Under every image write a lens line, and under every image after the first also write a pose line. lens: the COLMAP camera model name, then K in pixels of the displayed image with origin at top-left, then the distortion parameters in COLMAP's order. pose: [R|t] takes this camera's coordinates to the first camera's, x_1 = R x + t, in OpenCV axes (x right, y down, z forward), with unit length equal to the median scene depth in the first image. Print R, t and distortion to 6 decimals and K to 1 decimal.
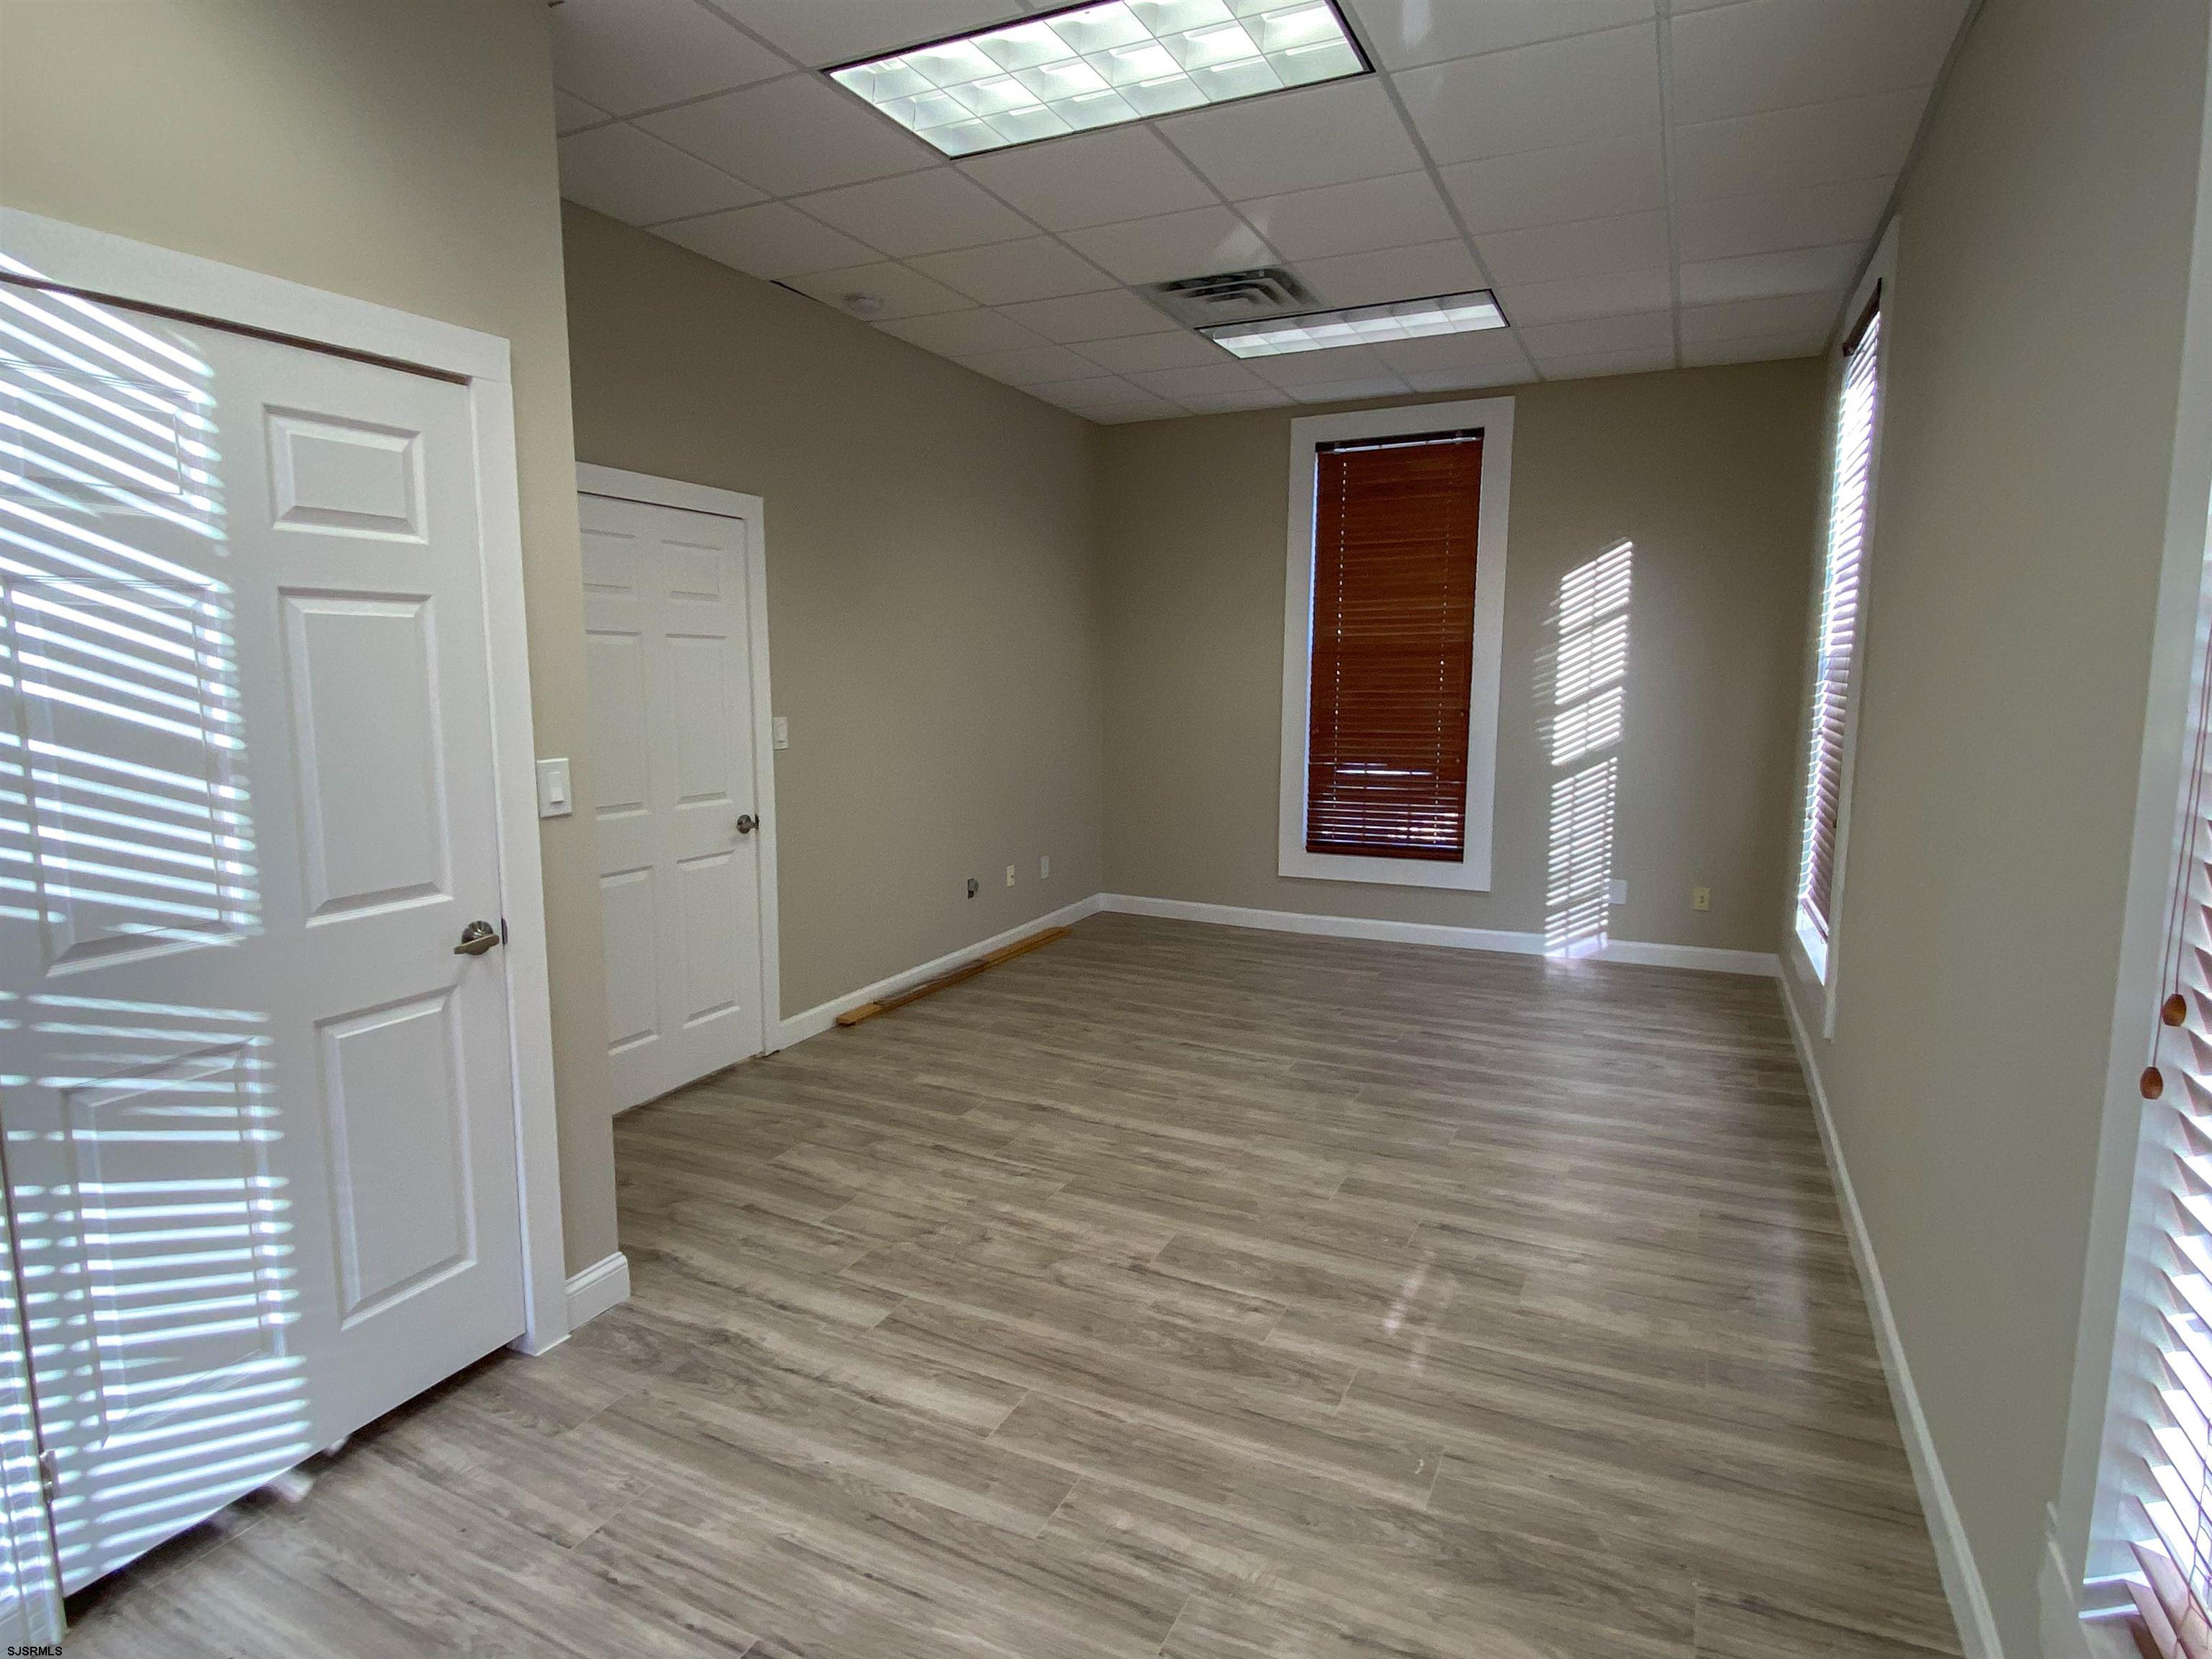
lens RADIAL K [[1212.6, 0, 1107.7], [0, 1212.6, 823.7], [0, 0, 1]] dist [0.064985, -0.060304]
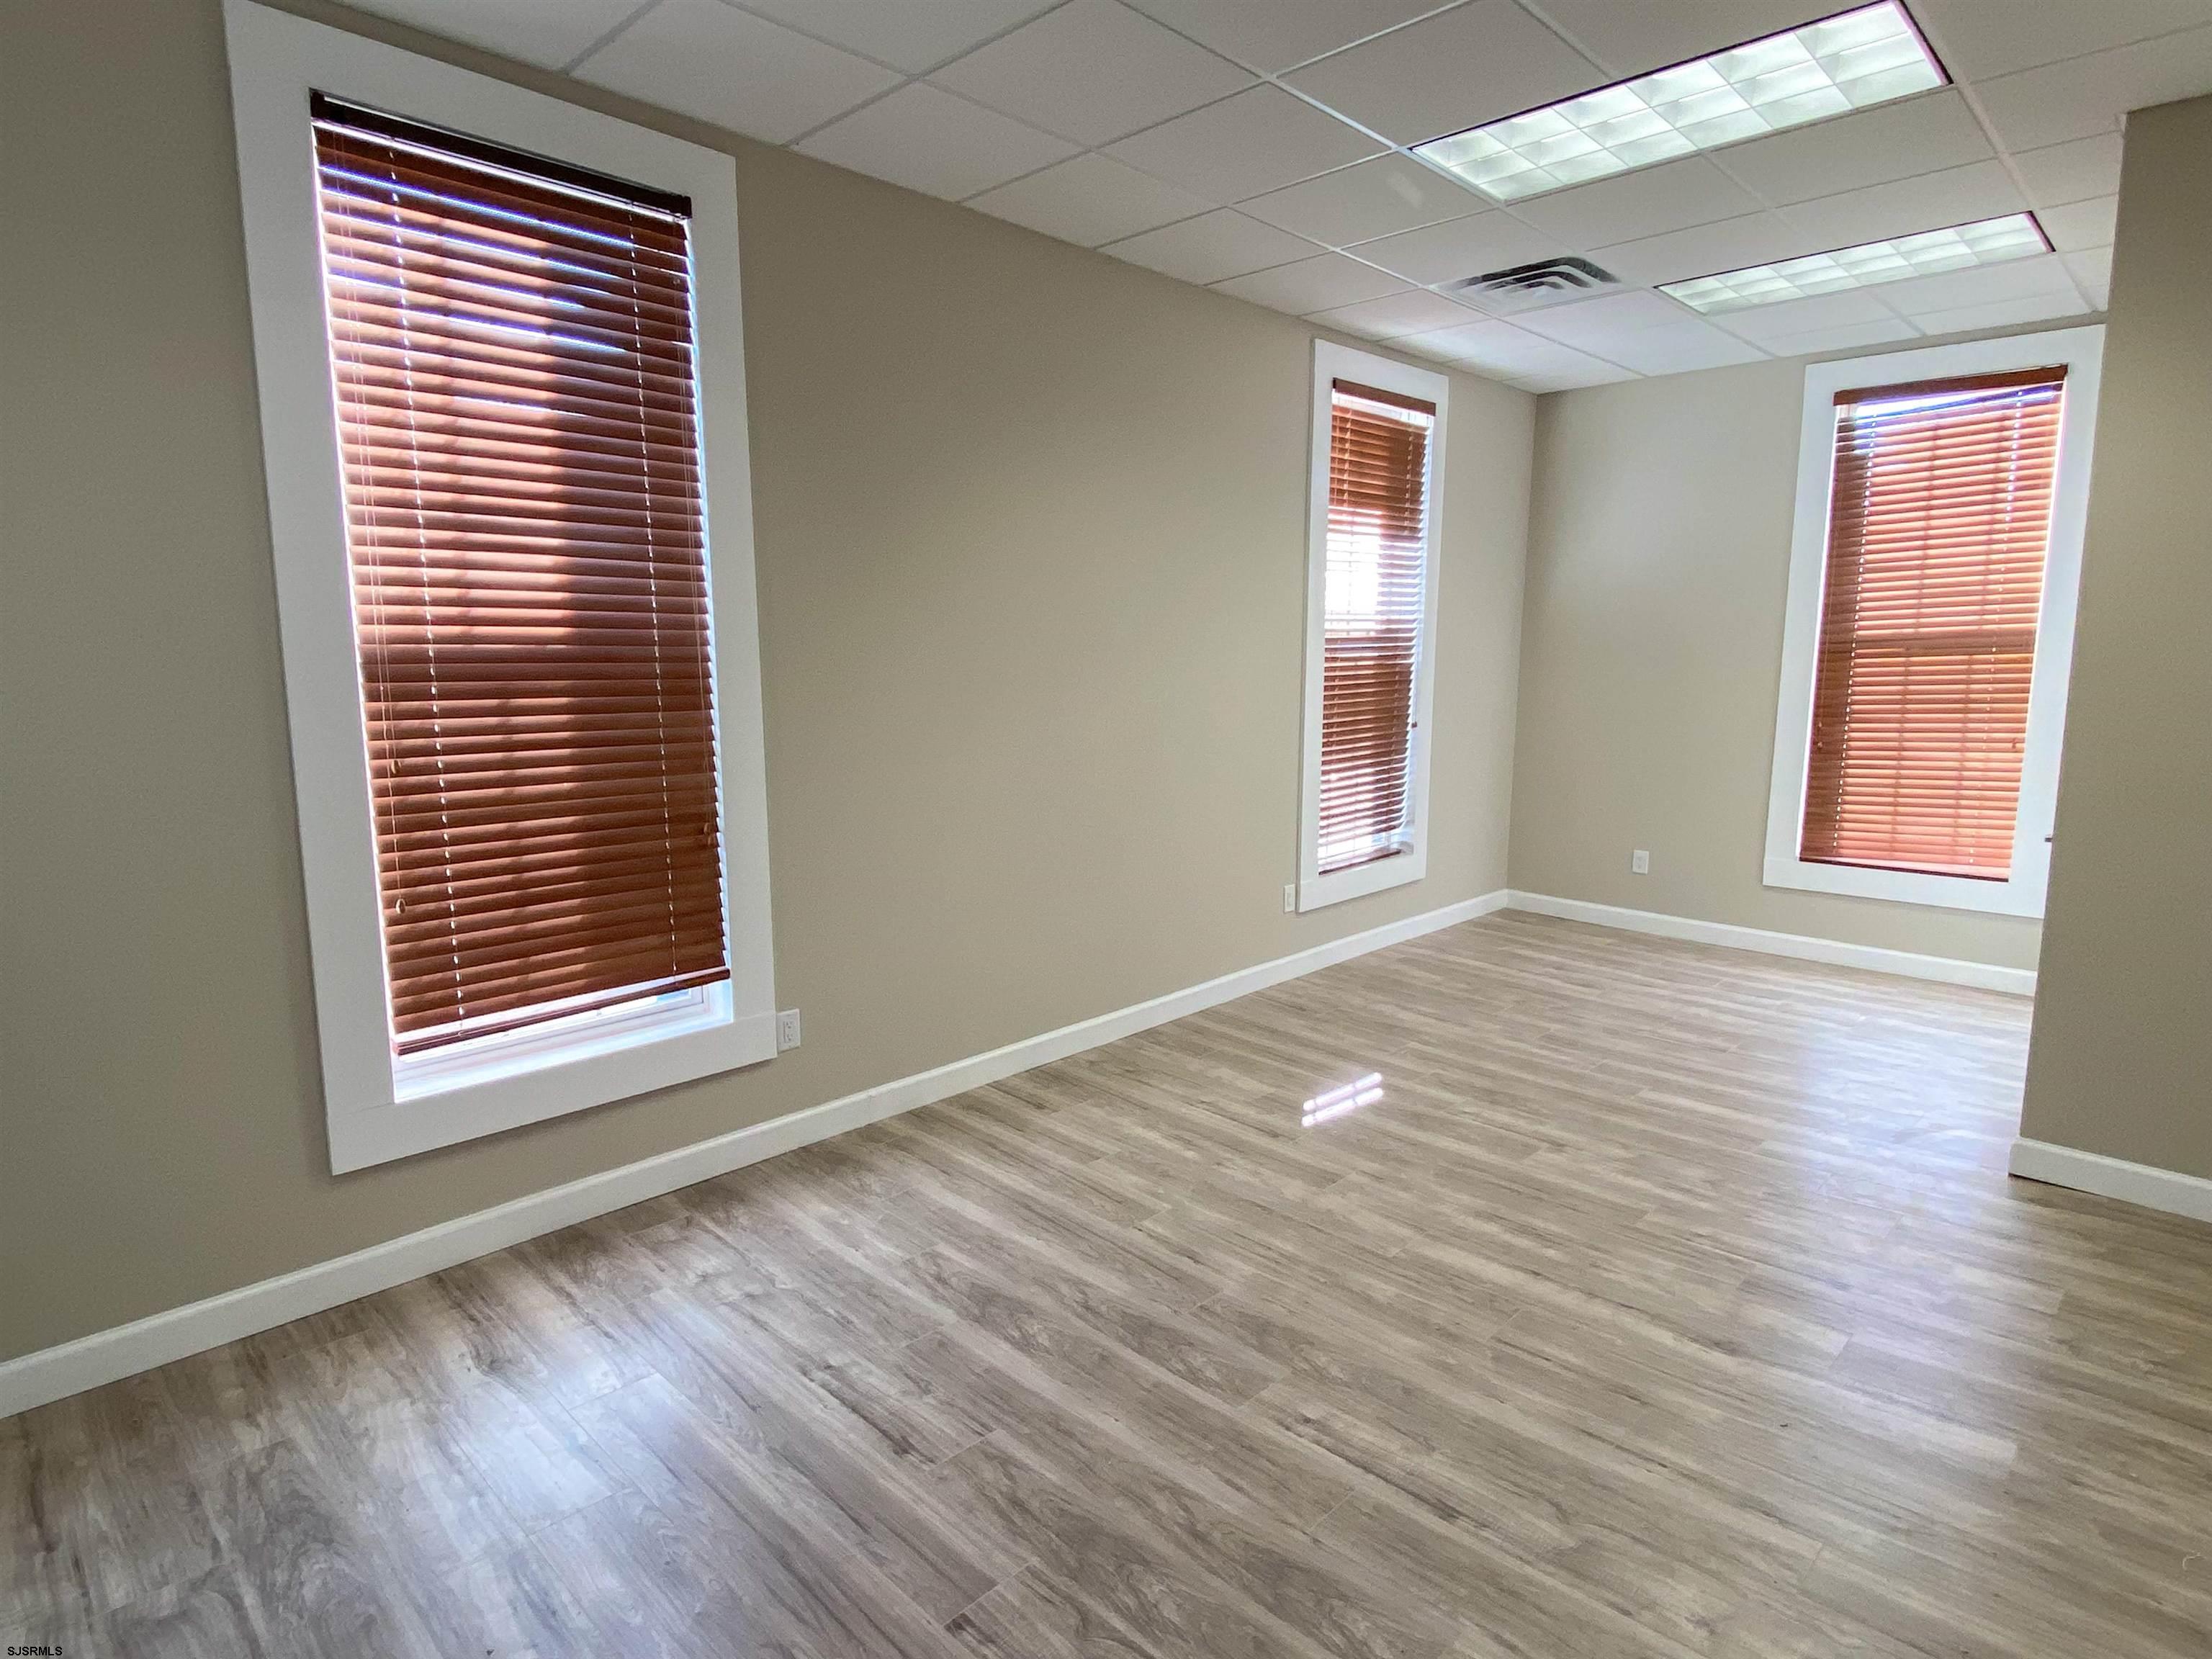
lens RADIAL K [[1212.6, 0, 1107.7], [0, 1212.6, 823.7], [0, 0, 1]] dist [0.064985, -0.060304]
pose [[-0.949511, -0.043350, 0.310726, 0.073716], [0.042183, 0.963775, 0.263358, -0.248211], [-0.310886, 0.263168, -0.913286, 1.883708]]
